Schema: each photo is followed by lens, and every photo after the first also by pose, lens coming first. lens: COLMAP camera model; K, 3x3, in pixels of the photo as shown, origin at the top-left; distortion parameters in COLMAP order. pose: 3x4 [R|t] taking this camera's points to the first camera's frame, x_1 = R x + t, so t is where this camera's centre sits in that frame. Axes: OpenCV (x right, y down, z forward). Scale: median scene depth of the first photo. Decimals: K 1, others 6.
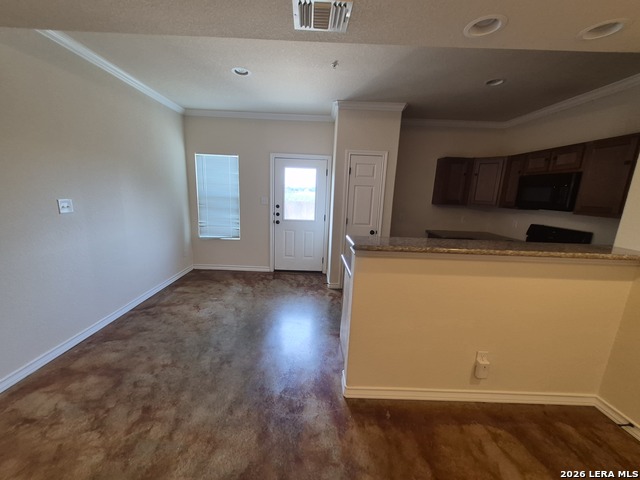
lens RADIAL K [[251.5, 0, 314.9], [0, 251.5, 242.6], [0, 0, 1]] dist [0.007269, -0.000039]
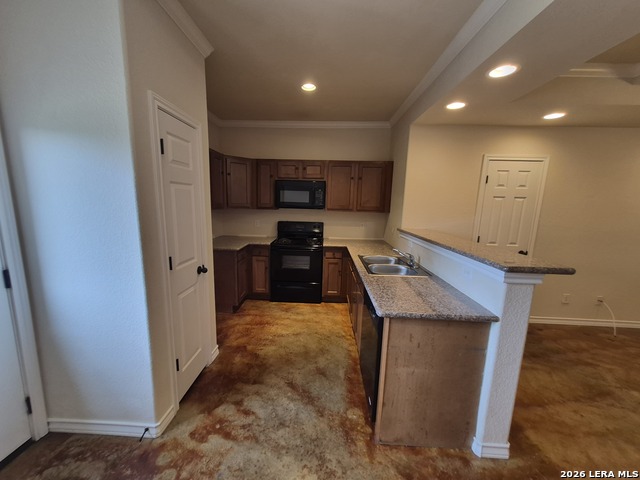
lens RADIAL K [[251.5, 0, 314.9], [0, 251.5, 242.6], [0, 0, 1]] dist [0.007269, -0.000039]
pose [[0.046210, -0.200191, 0.978667, -0.286706], [0.176871, 0.965873, 0.189222, -0.161184], [-0.983149, 0.164354, 0.080041, 0.720399]]
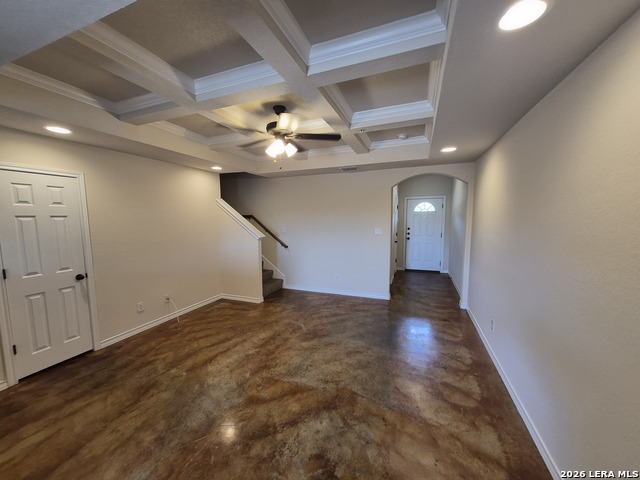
lens RADIAL K [[251.5, 0, 314.9], [0, 251.5, 242.6], [0, 0, 1]] dist [0.007269, -0.000039]
pose [[-0.924677, -0.068546, 0.374533, -0.371275], [0.051784, 0.951882, 0.302059, -0.137770], [-0.377215, 0.298702, -0.876633, 0.484535]]
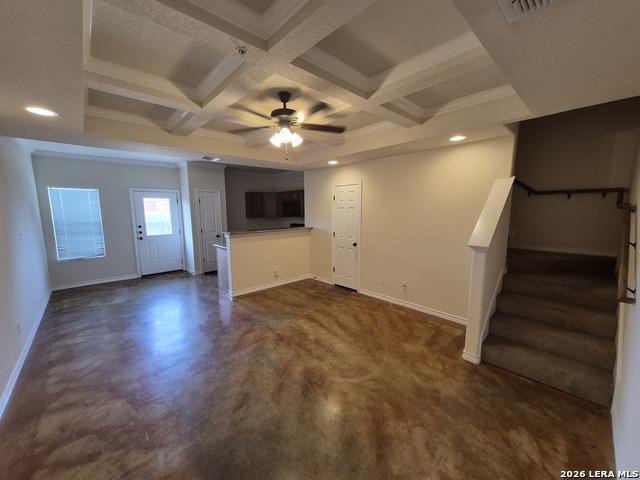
lens RADIAL K [[251.5, 0, 314.9], [0, 251.5, 242.6], [0, 0, 1]] dist [0.007269, -0.000039]
pose [[0.741927, -0.132119, 0.657334, -0.415781], [0.169979, 0.985428, 0.006209, 0.106099], [-0.648576, 0.107126, 0.753574, -0.713895]]
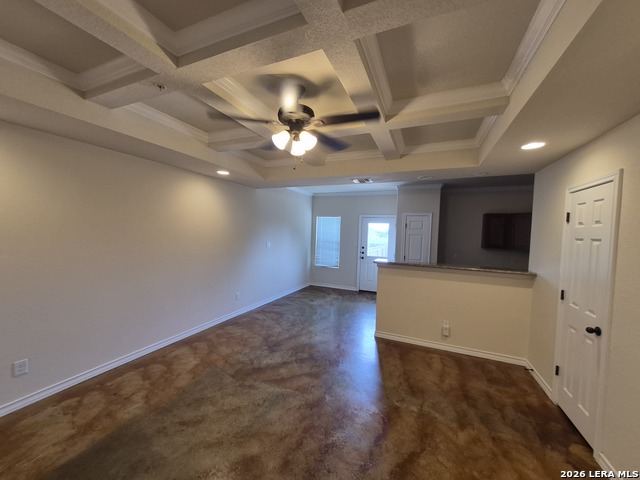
lens RADIAL K [[251.5, 0, 314.9], [0, 251.5, 242.6], [0, 0, 1]] dist [0.007269, -0.000039]
pose [[0.910685, 0.007975, -0.413025, 0.262097], [-0.079308, 0.984591, -0.155855, 0.106646], [0.405418, 0.174691, 0.897285, -0.604778]]
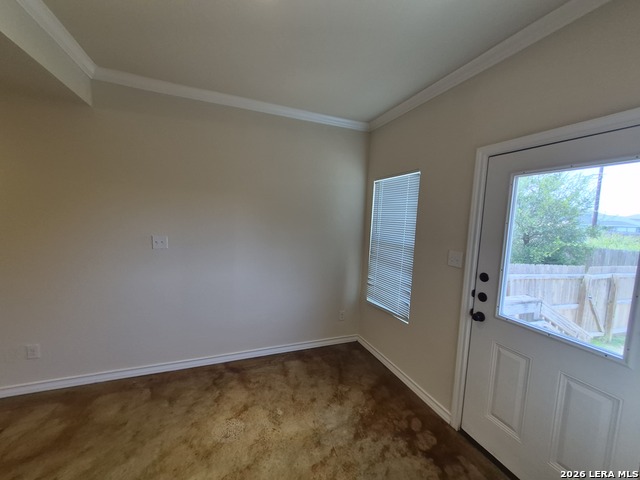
lens RADIAL K [[251.5, 0, 314.9], [0, 251.5, 242.6], [0, 0, 1]] dist [0.007269, -0.000039]
pose [[0.357997, 0.064825, -0.931470, 0.143405], [-0.212581, 0.977047, -0.013706, -0.160914], [0.909202, 0.202919, 0.363560, 0.722208]]
